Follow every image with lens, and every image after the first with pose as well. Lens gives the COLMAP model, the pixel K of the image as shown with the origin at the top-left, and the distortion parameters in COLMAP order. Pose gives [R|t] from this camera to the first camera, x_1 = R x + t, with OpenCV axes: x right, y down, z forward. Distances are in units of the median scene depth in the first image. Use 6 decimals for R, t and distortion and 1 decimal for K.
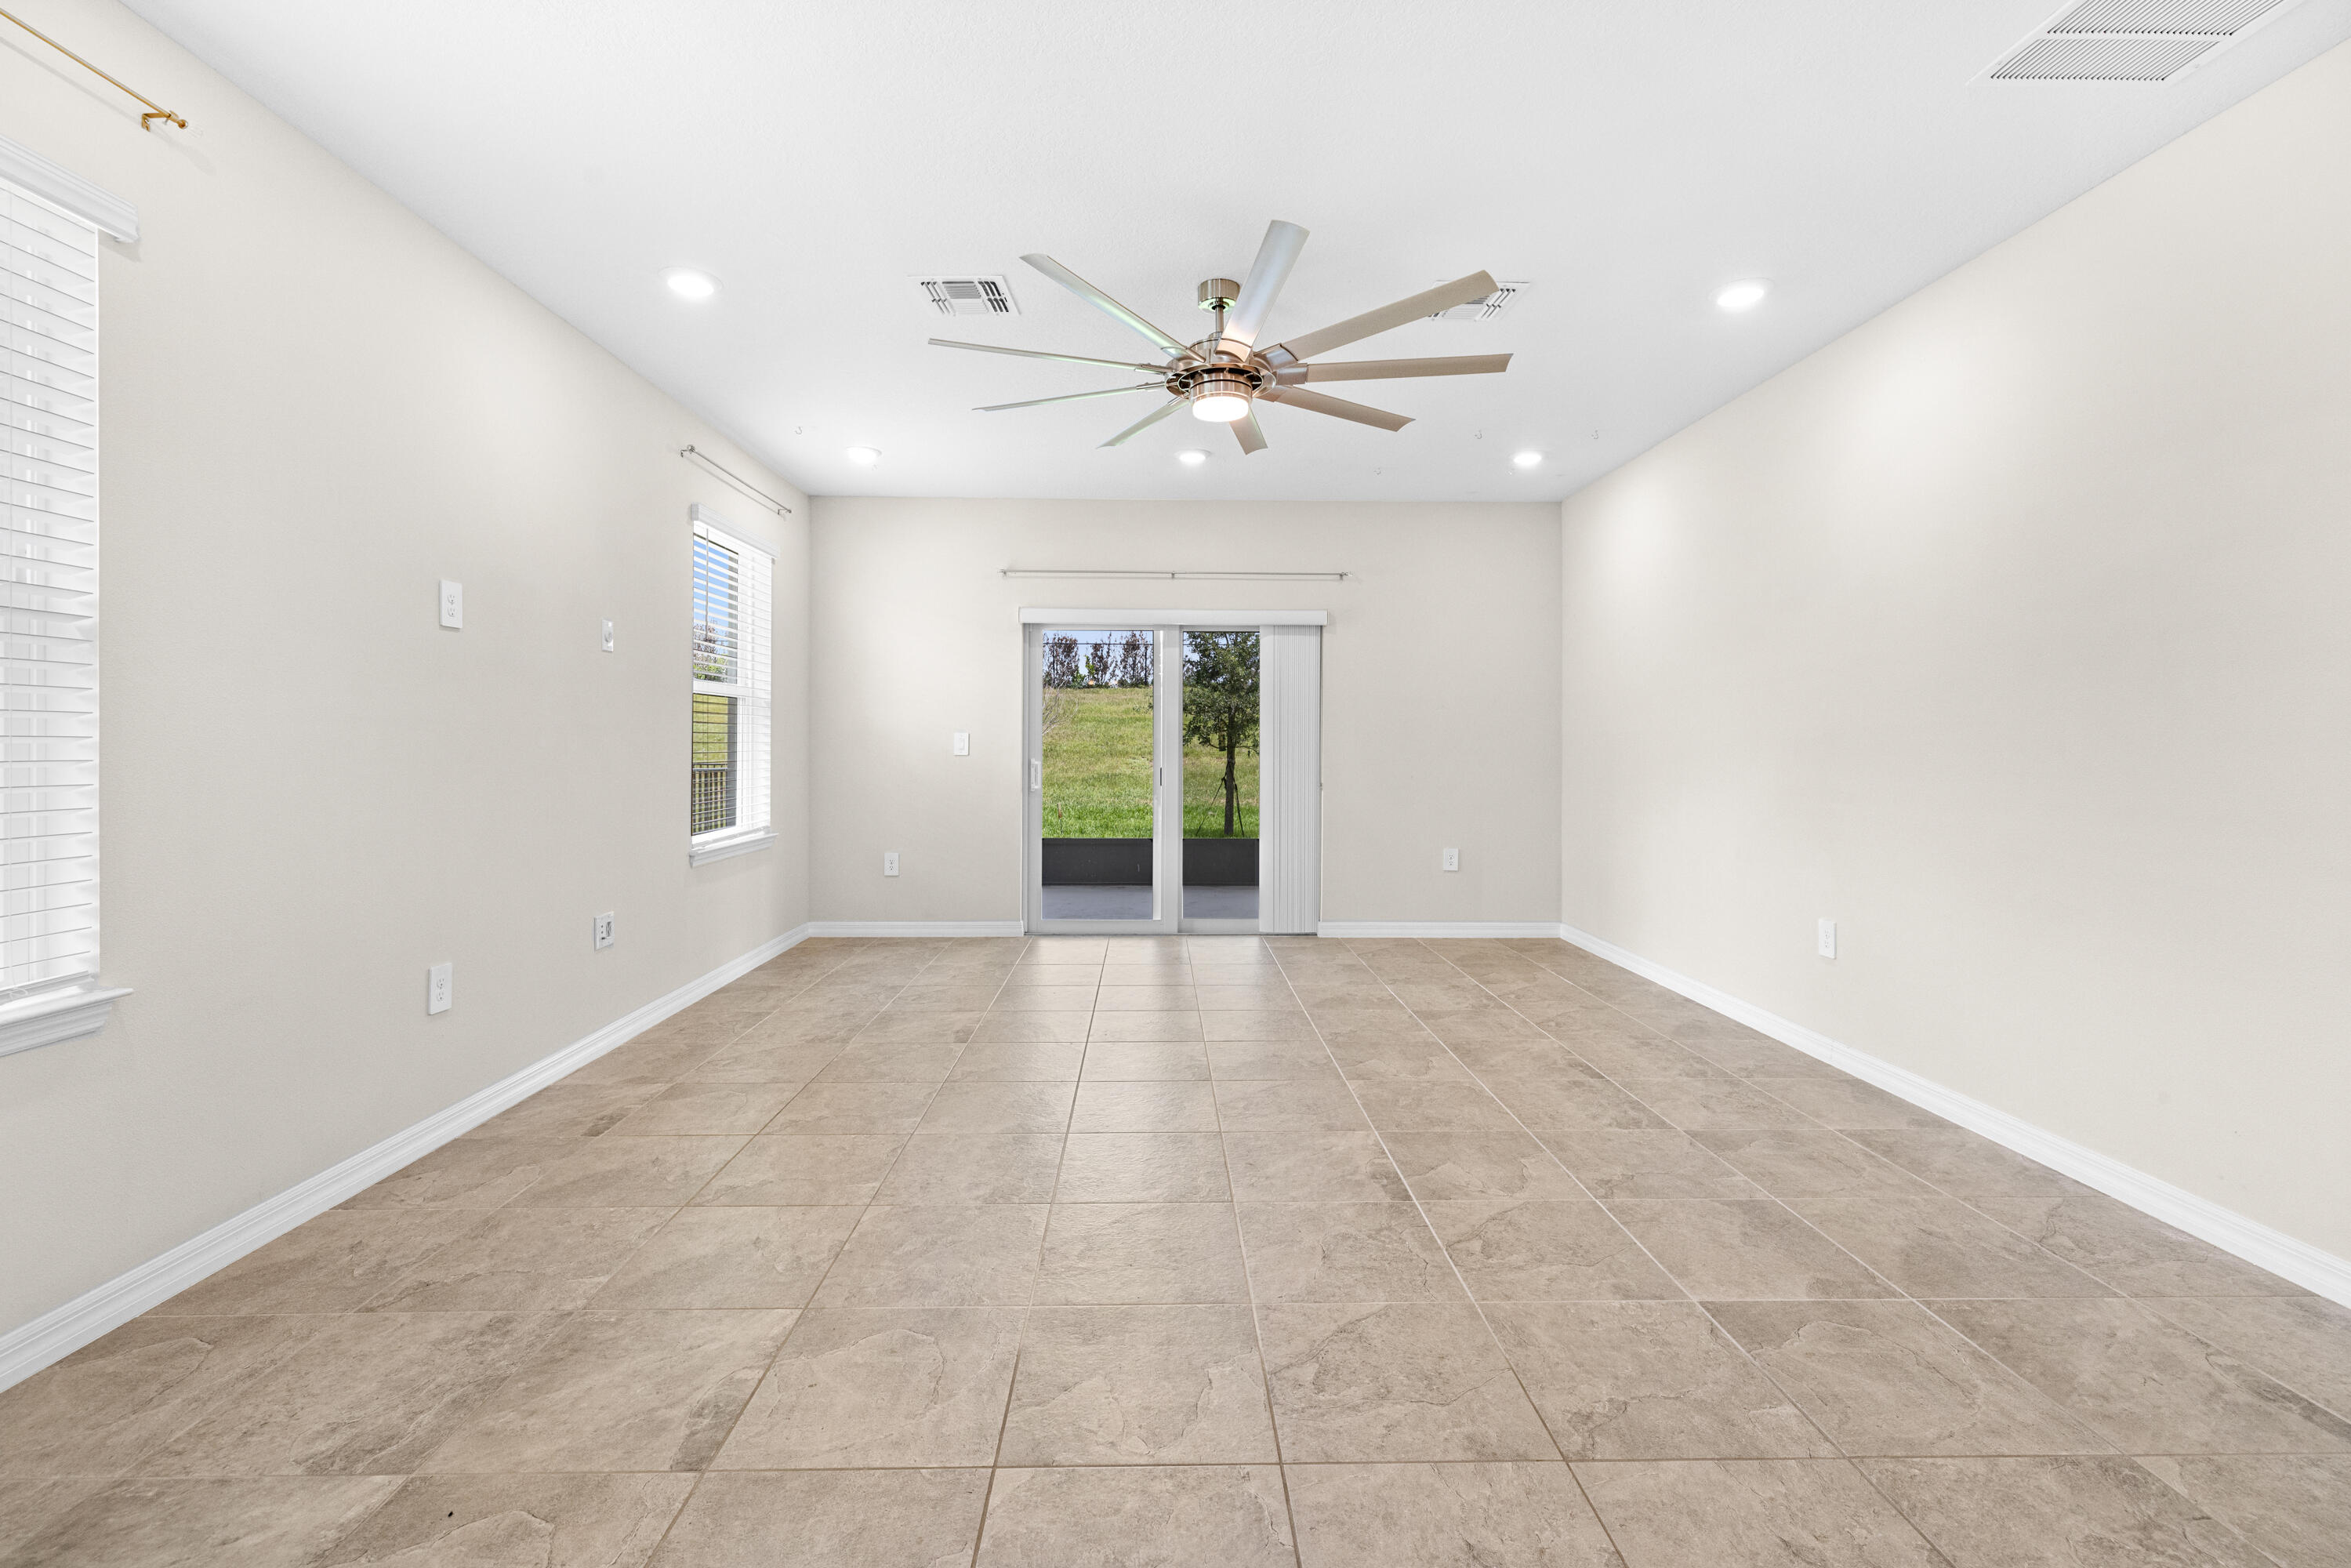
lens RADIAL K [[1002.0, 0, 1168.6], [0, 1002.0, 746.8], [0, 0, 1]] dist [-0.001193, 0.000063]
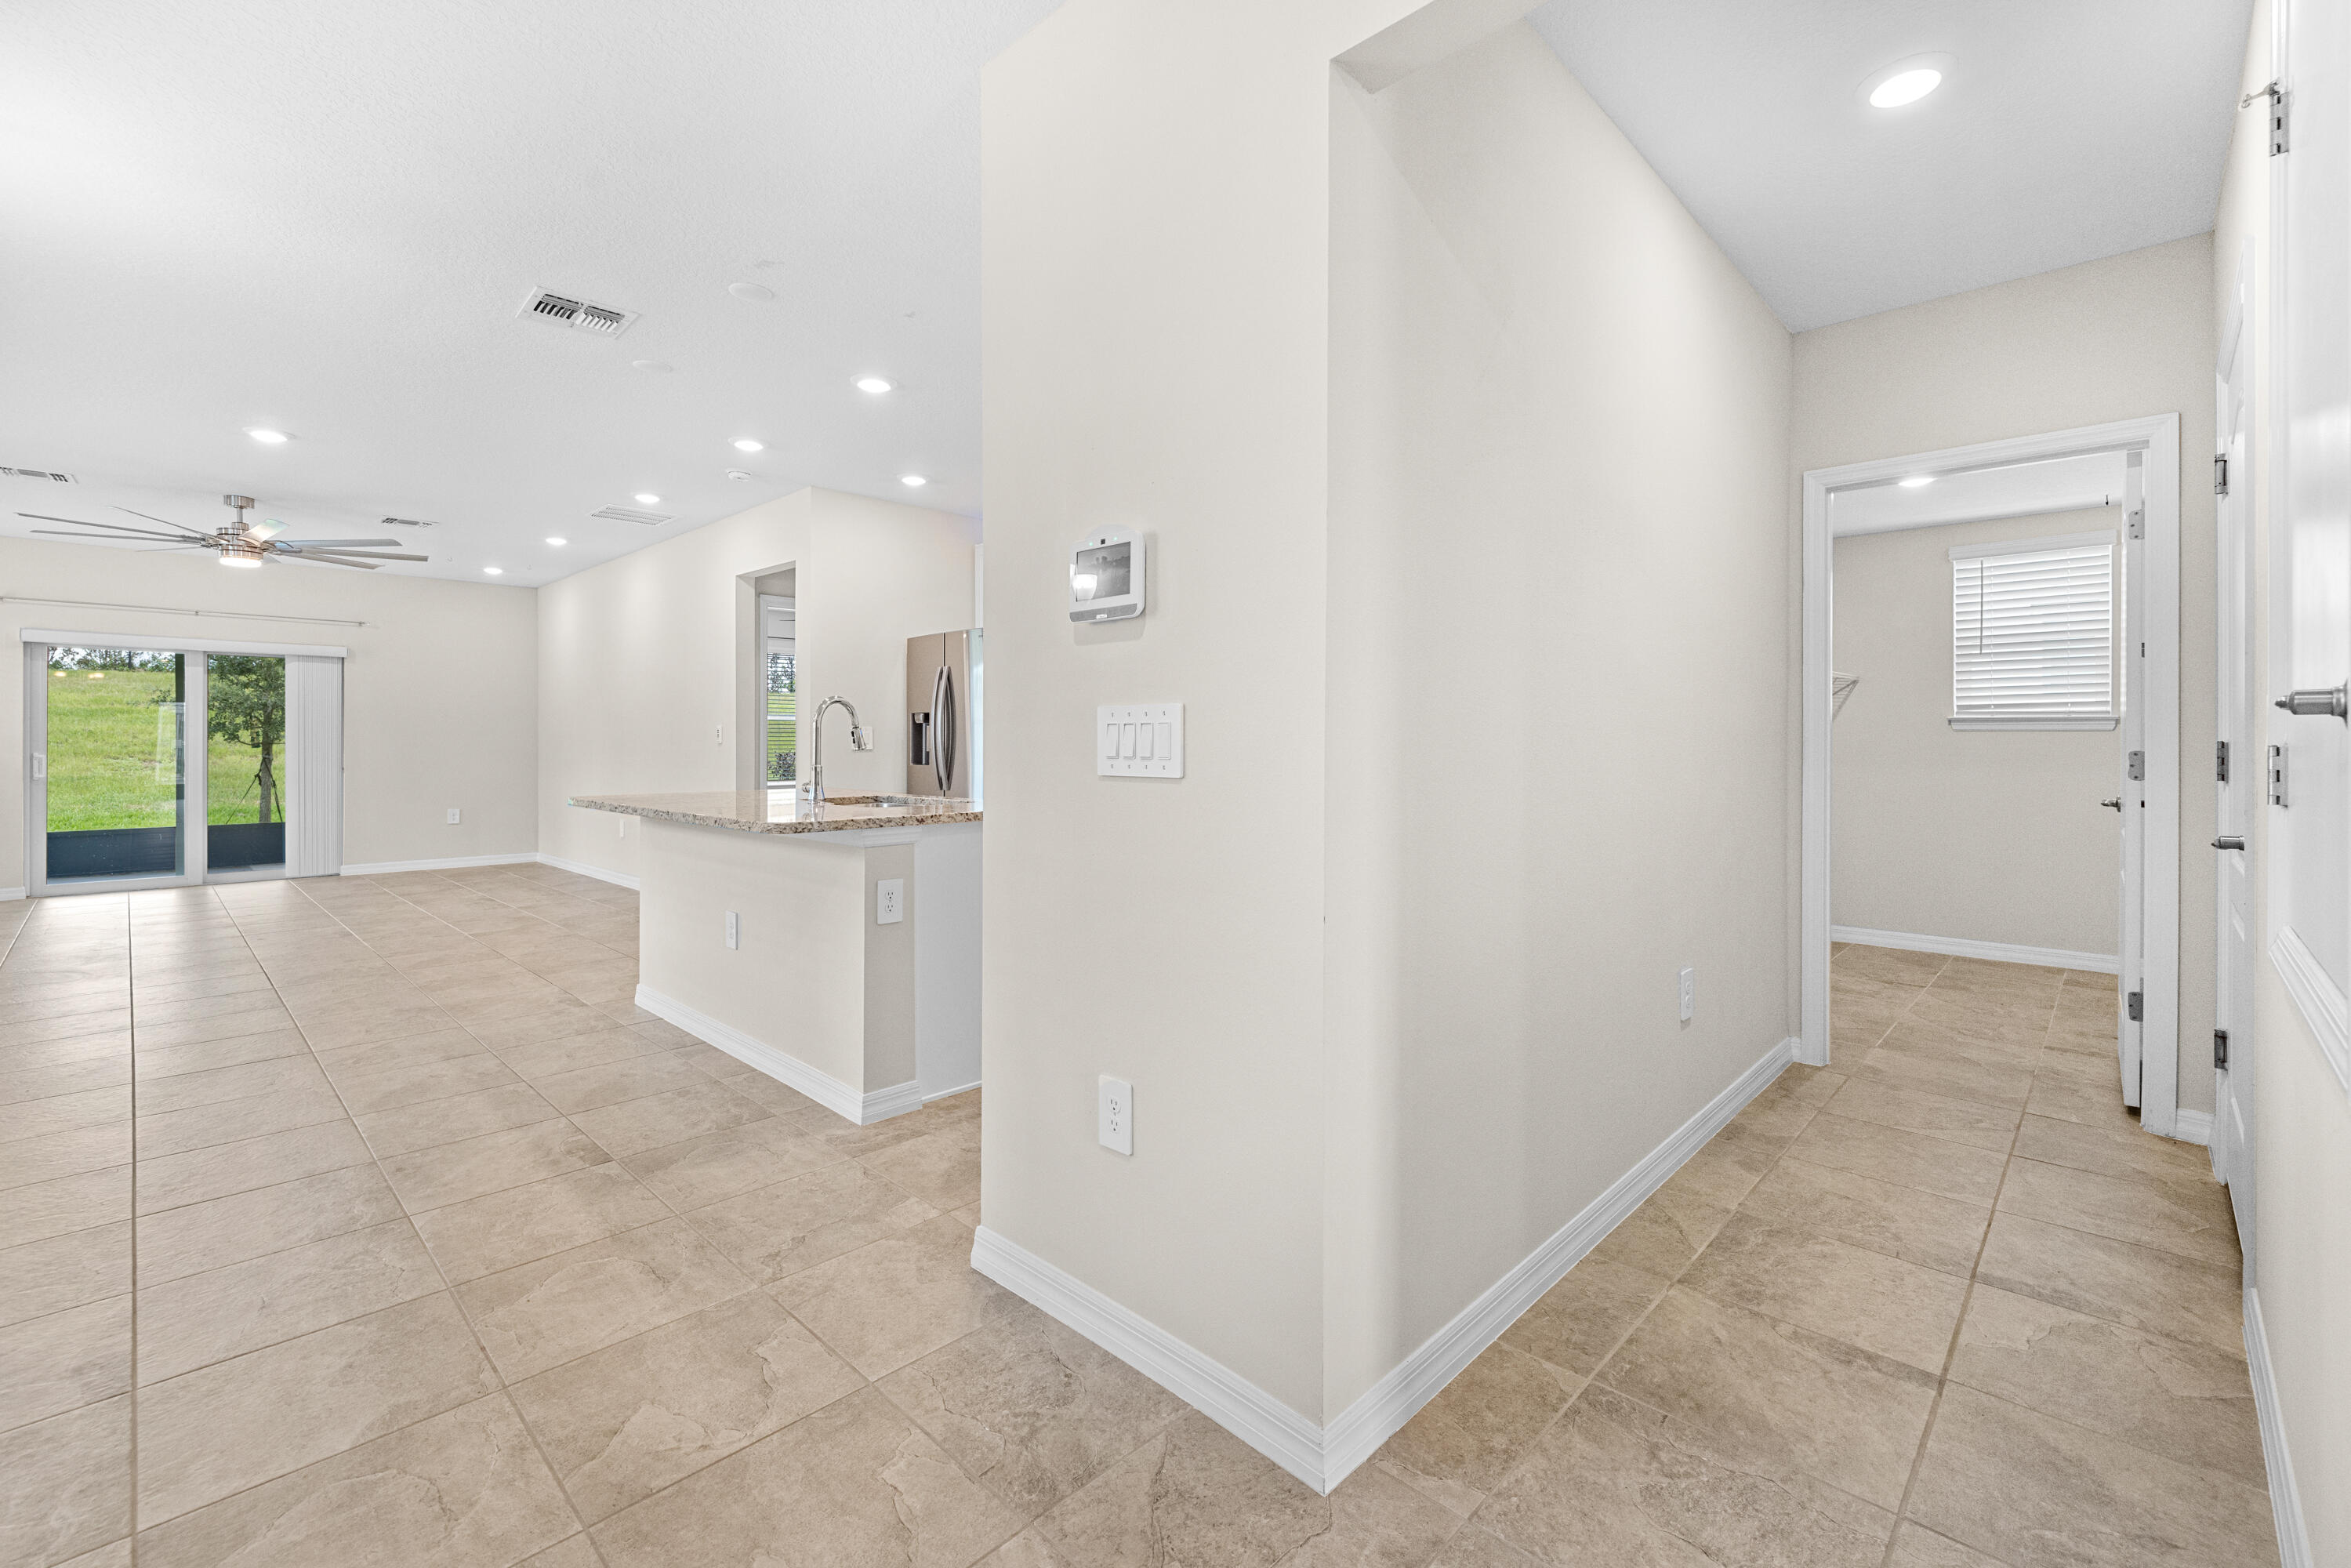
lens RADIAL K [[1005.8, 0, 1172.5], [0, 1005.8, 743.3], [0, 0, 1]] dist [-0.000110, 0.000349]
pose [[0.705428, -0.003628, 0.708772, -0.030279], [0.003689, 0.999992, 0.001447, 0.003740], [-0.708772, 0.001594, 0.705436, -0.873626]]
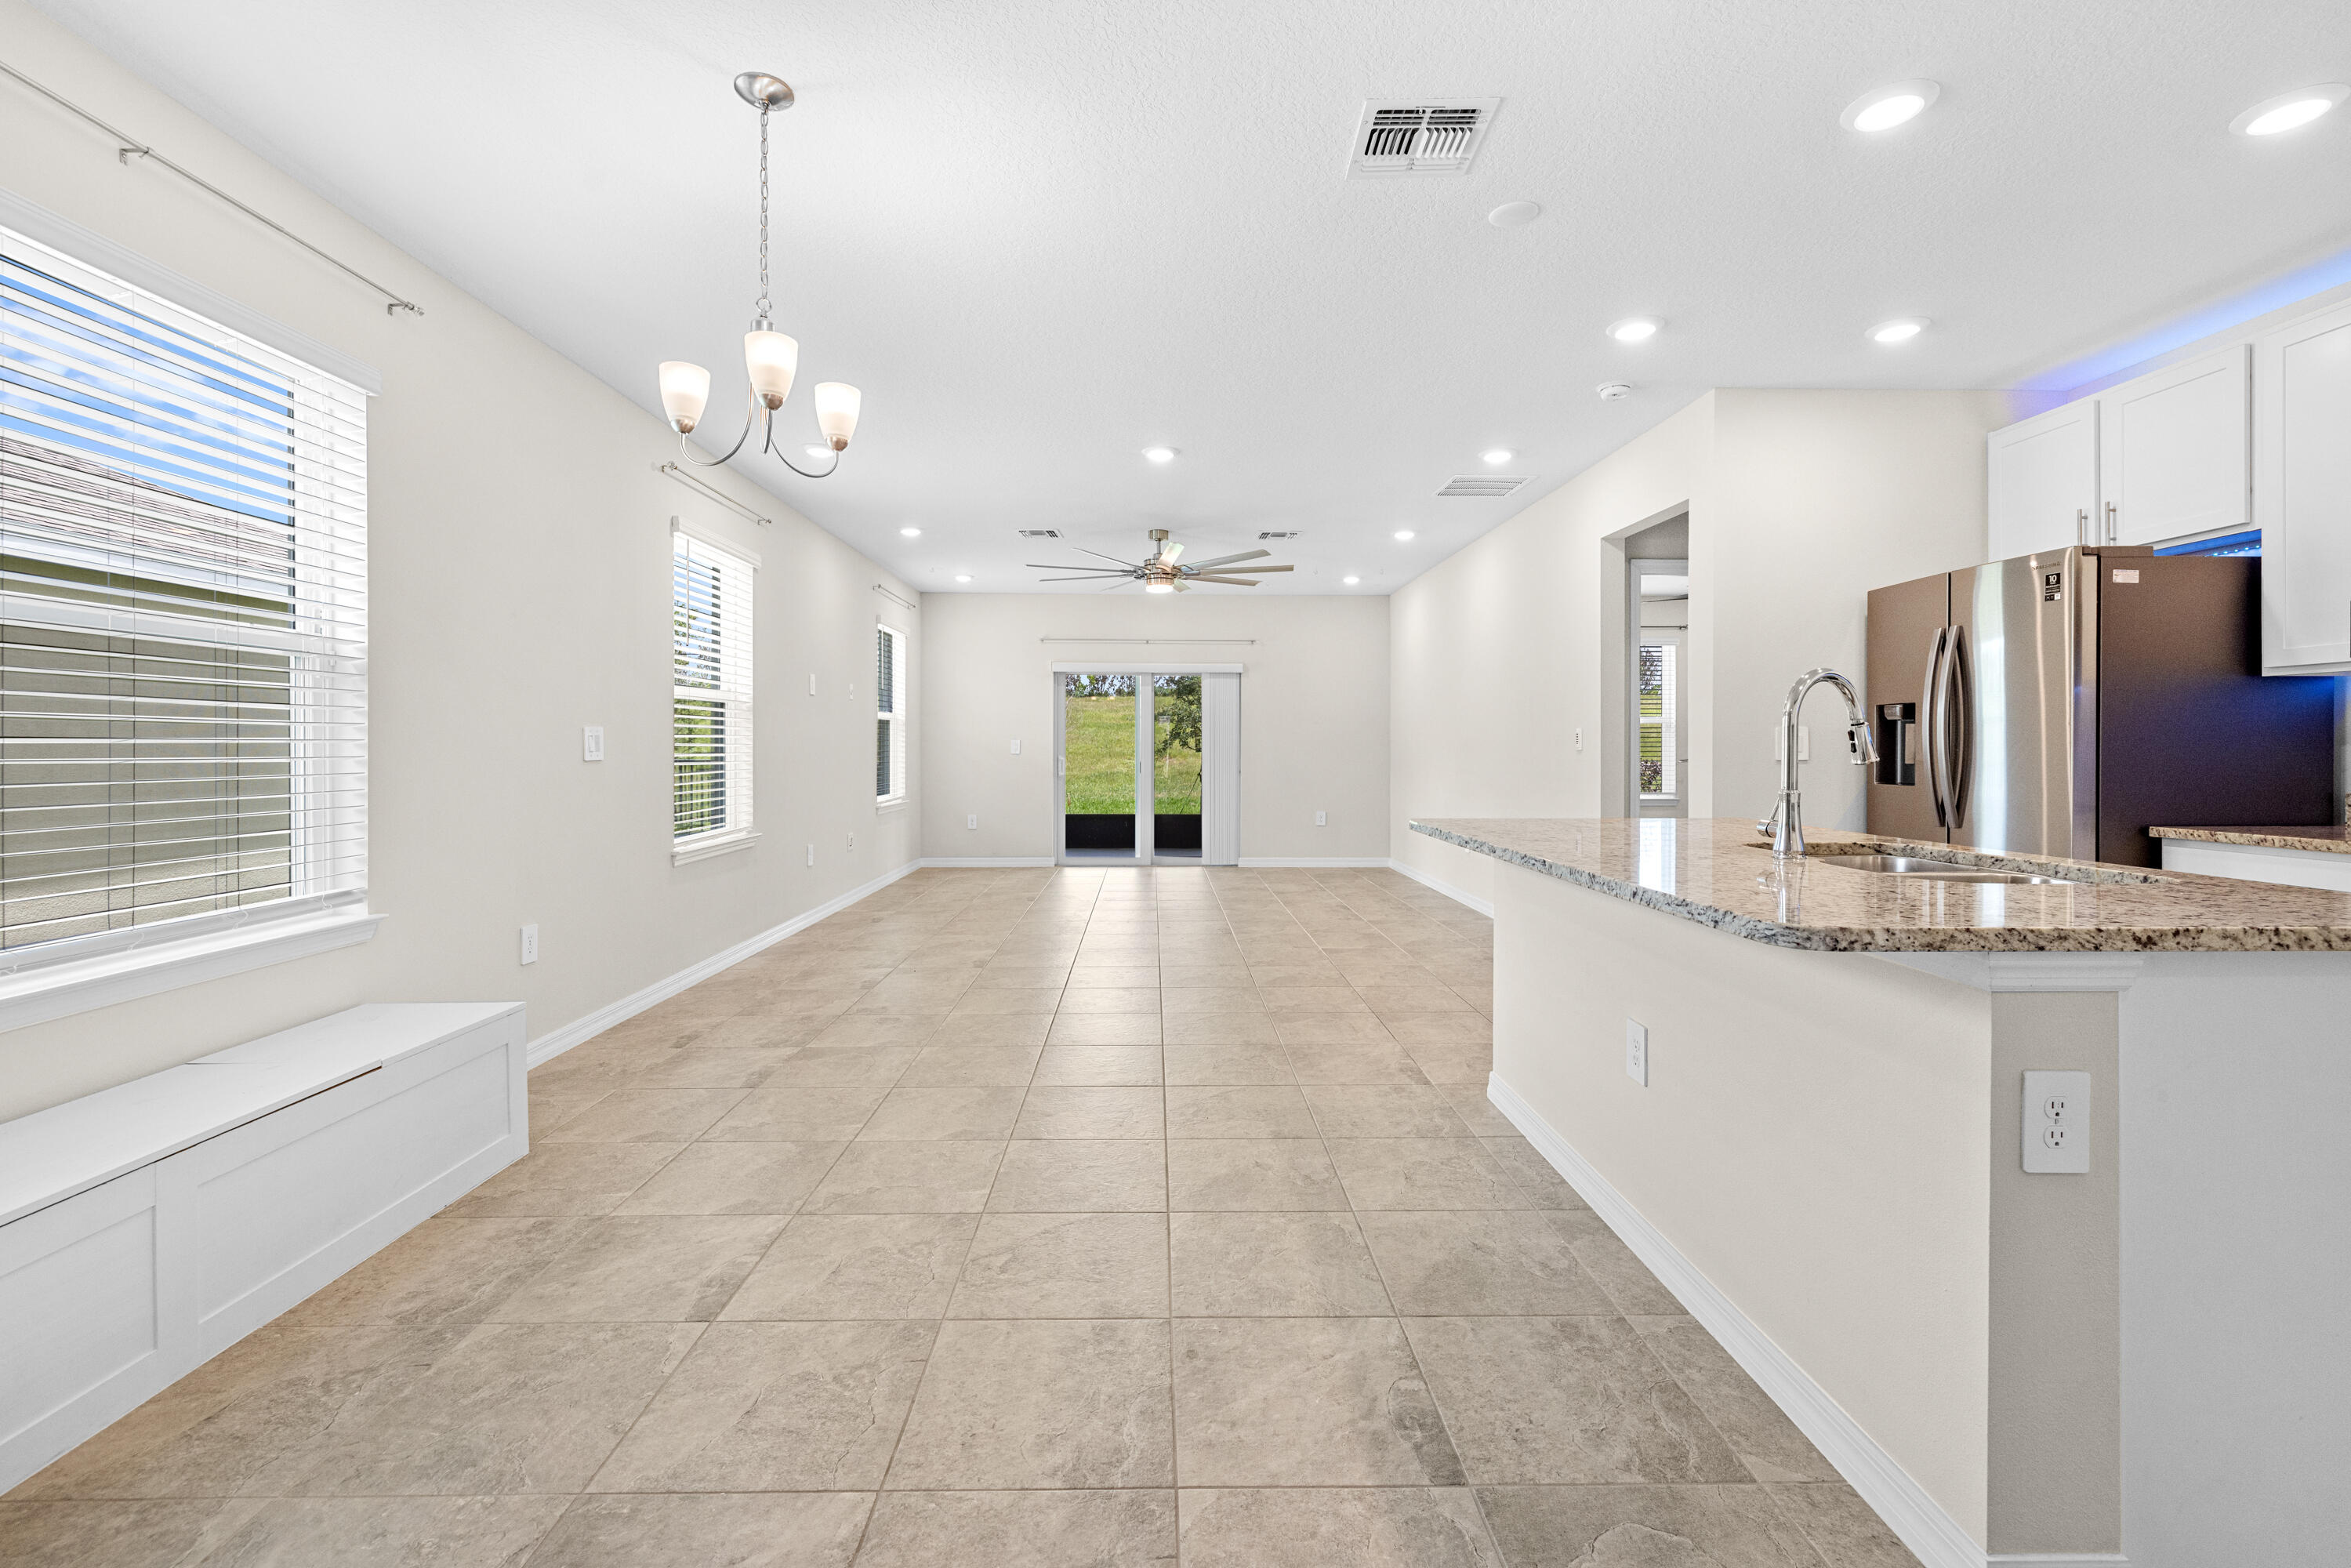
lens RADIAL K [[1002.0, 0, 1168.6], [0, 1002.0, 746.8], [0, 0, 1]] dist [-0.001193, 0.000063]
pose [[0.999998, -0.001899, 0.000528, 0.038671], [0.001900, 0.999994, -0.002991, 0.002523], [-0.000522, 0.002992, 0.999995, -0.623470]]
